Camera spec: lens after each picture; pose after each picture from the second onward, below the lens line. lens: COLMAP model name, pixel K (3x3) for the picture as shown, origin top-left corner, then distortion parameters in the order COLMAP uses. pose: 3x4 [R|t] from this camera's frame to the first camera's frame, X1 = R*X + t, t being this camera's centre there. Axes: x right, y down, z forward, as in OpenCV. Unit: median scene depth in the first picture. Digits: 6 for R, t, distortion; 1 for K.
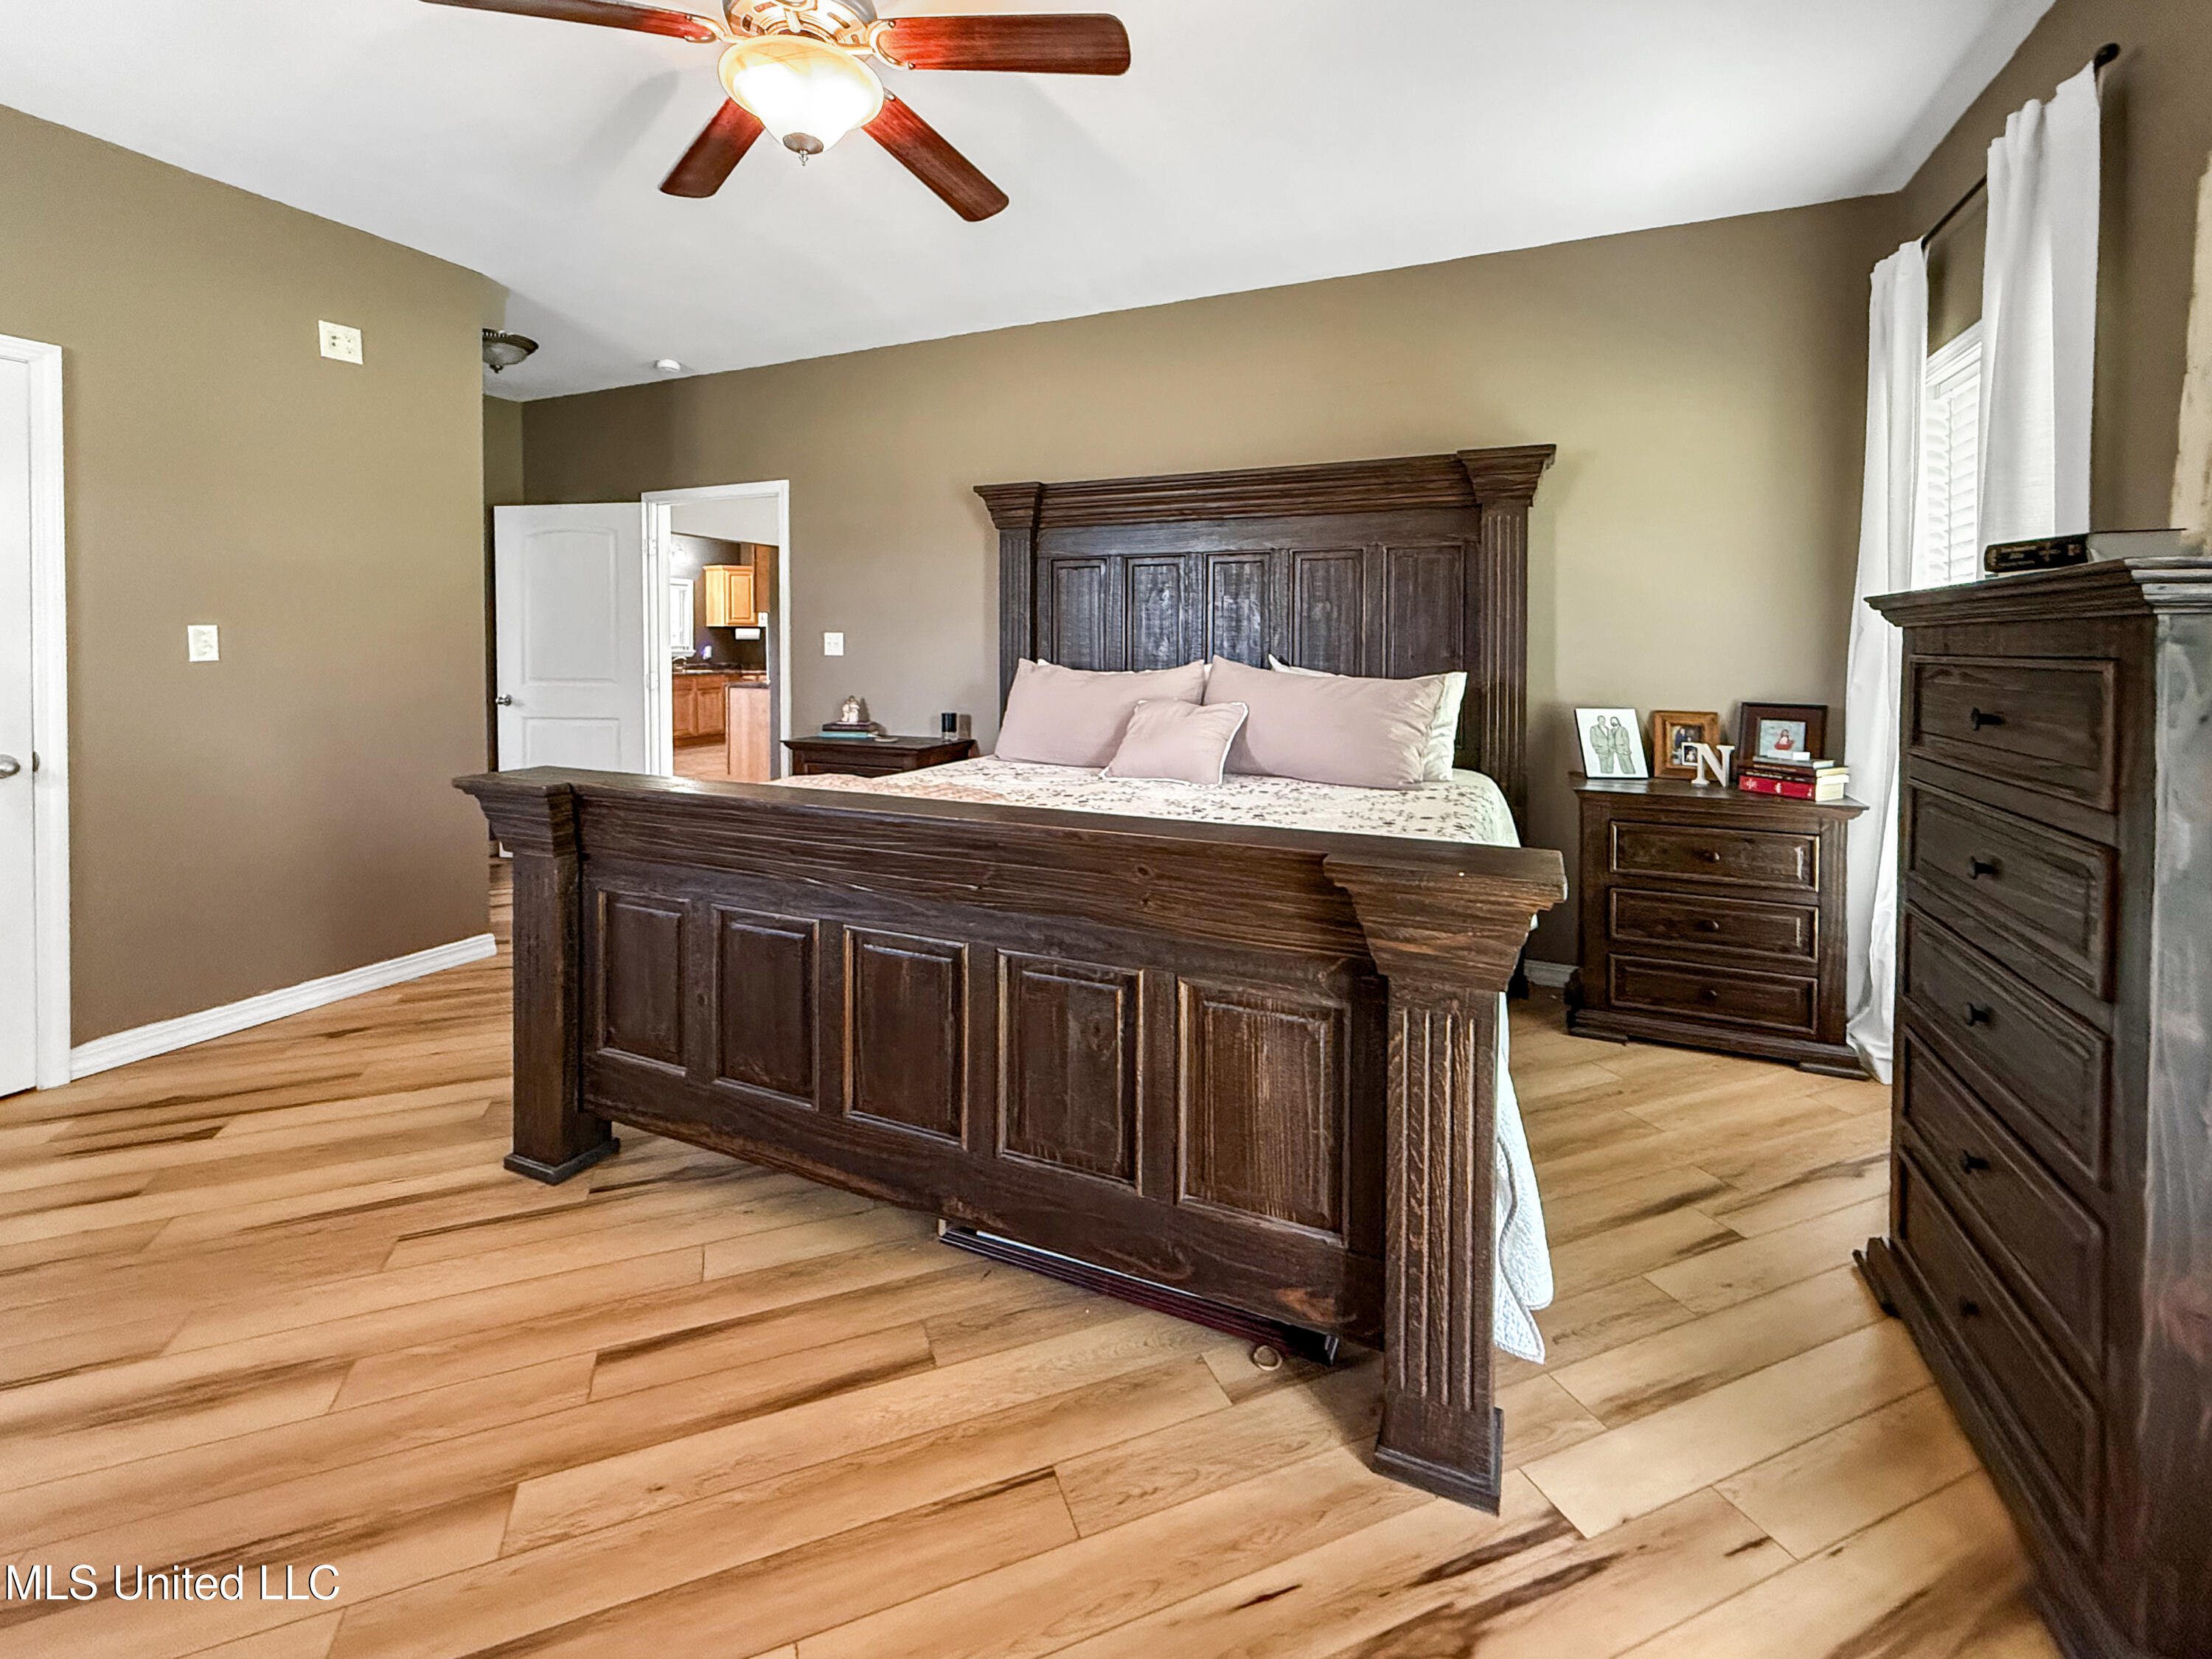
lens RADIAL K [[914.9, 0, 1106.0], [0, 914.9, 829.5], [0, 0, 1]] dist [-0.009338, -0.000083]
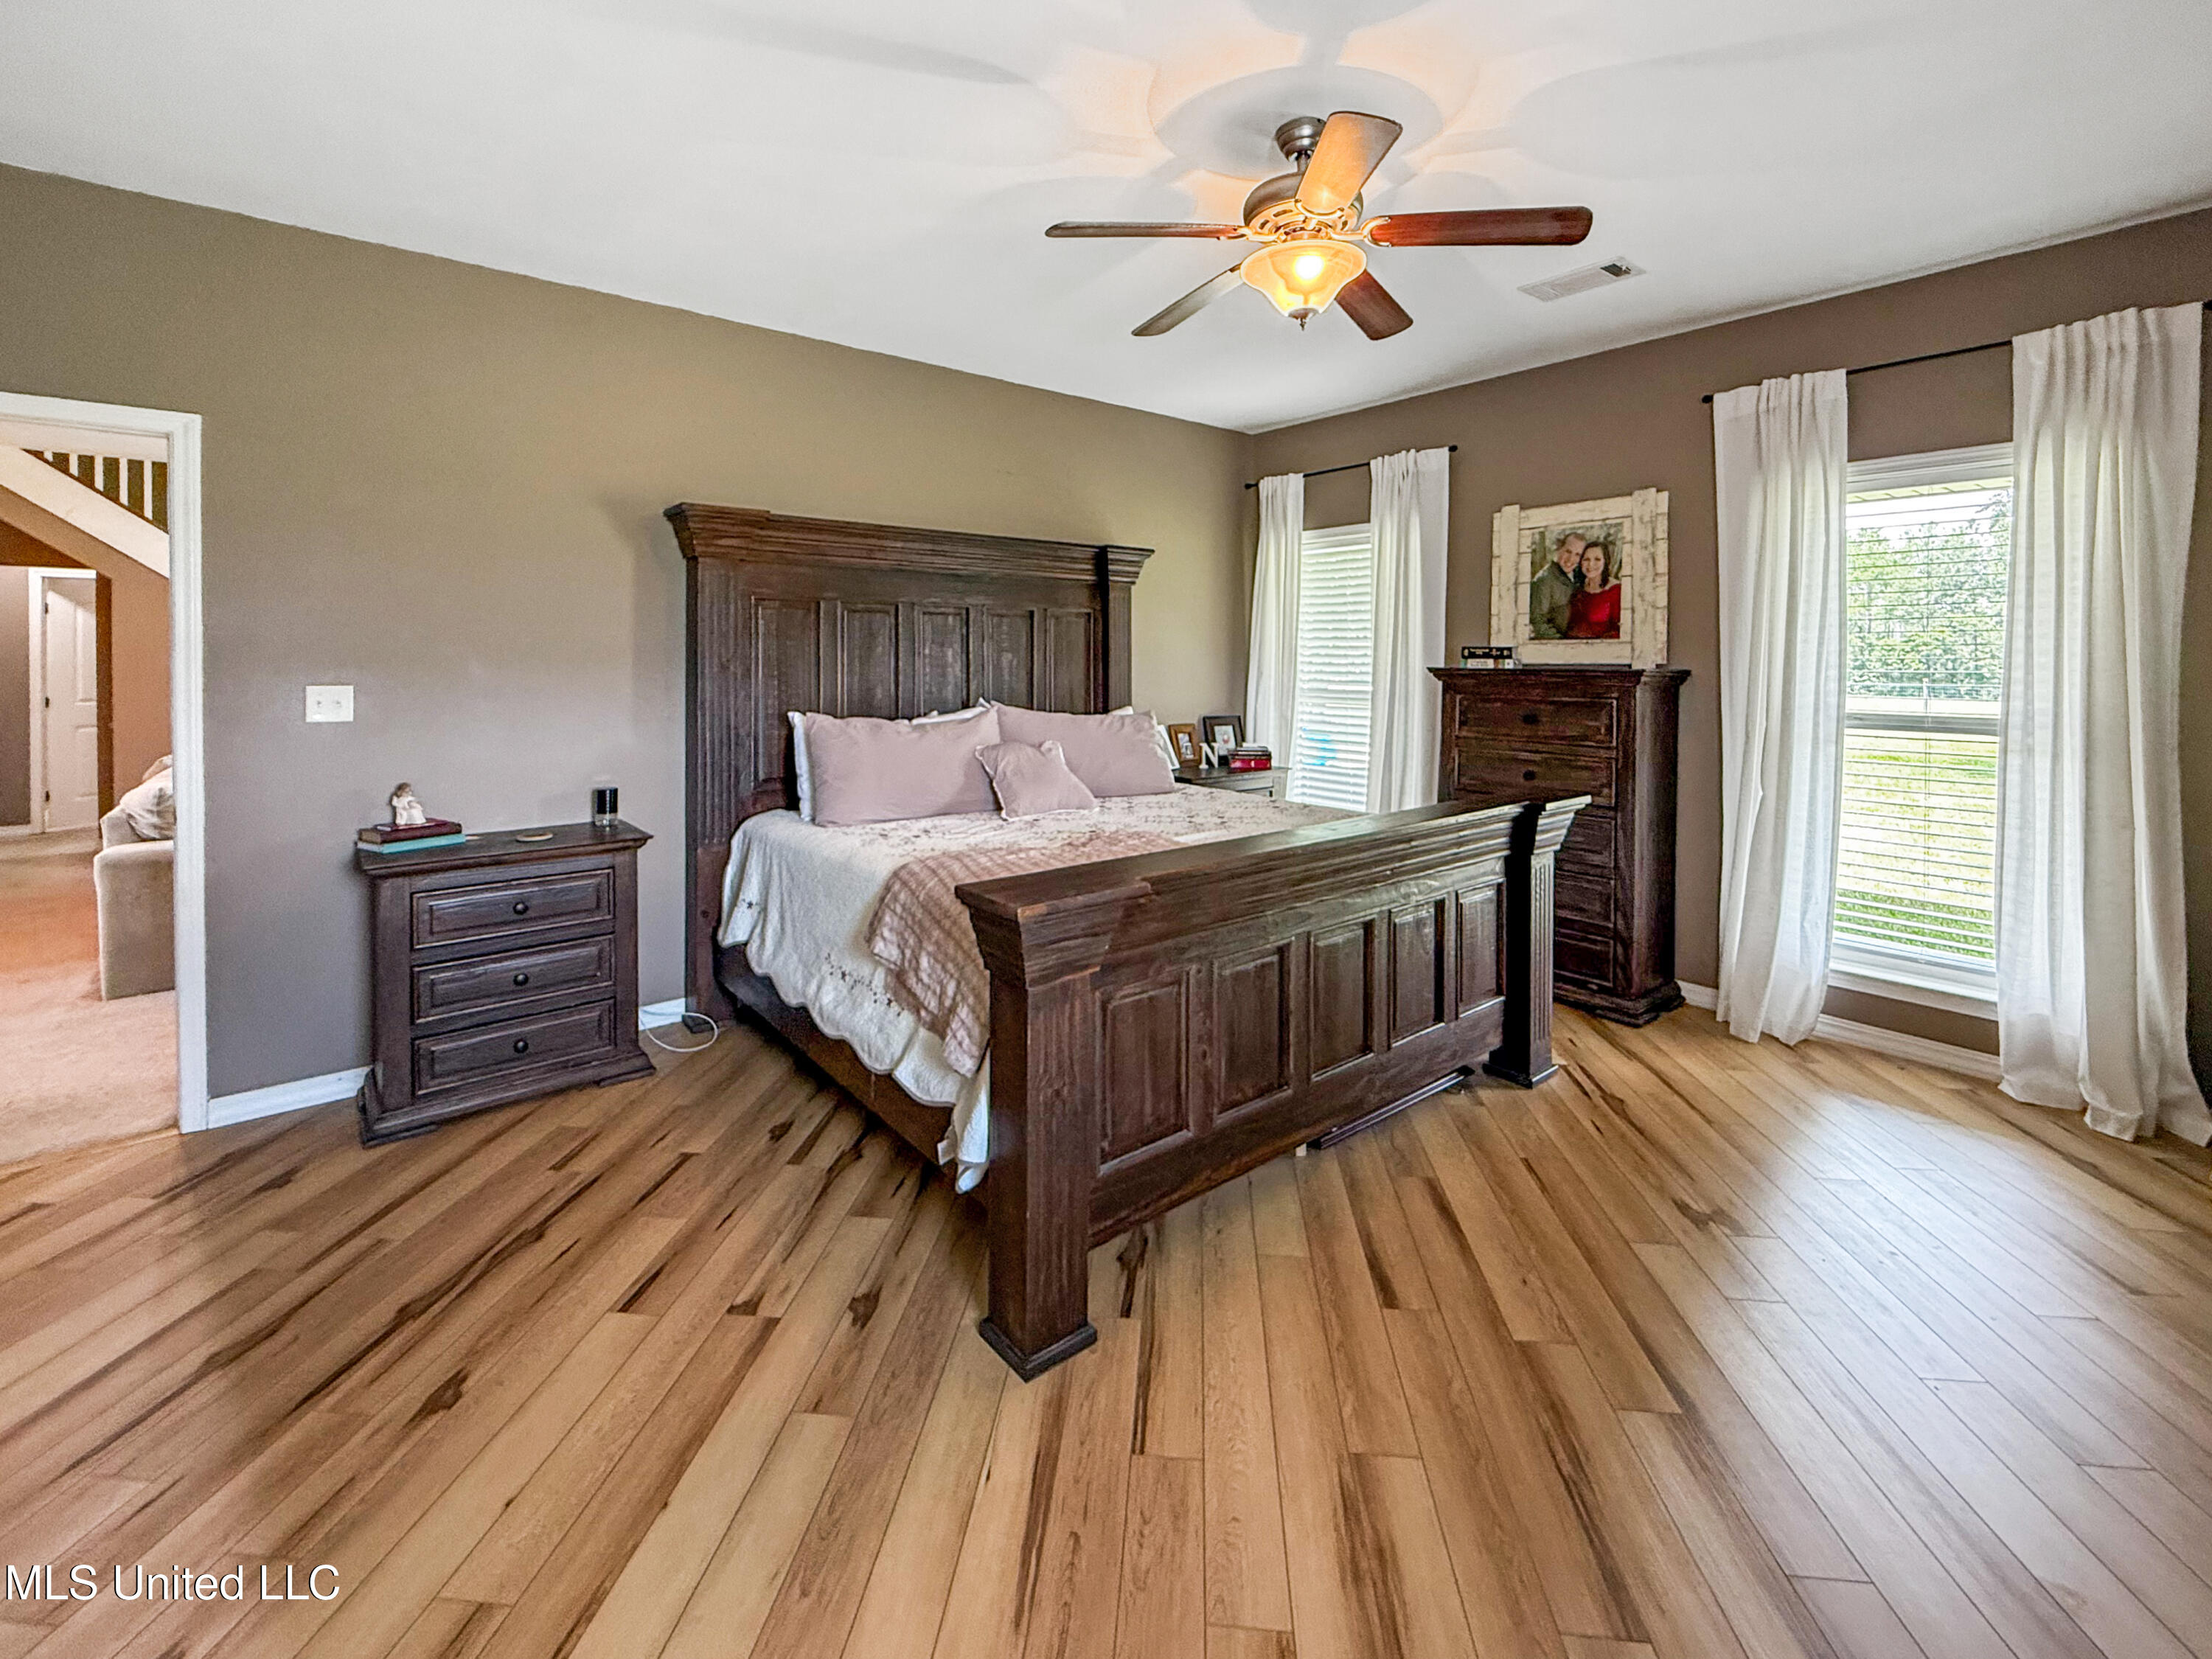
lens RADIAL K [[949.4, 0, 1123.7], [0, 949.4, 852.8], [0, 0, 1]] dist [-0.001363, -0.000061]
pose [[0.441897, -0.183815, 0.878031, -1.325764], [0.175223, 0.977614, 0.116476, -0.177401], [-0.879786, 0.102381, 0.464214, 0.503519]]
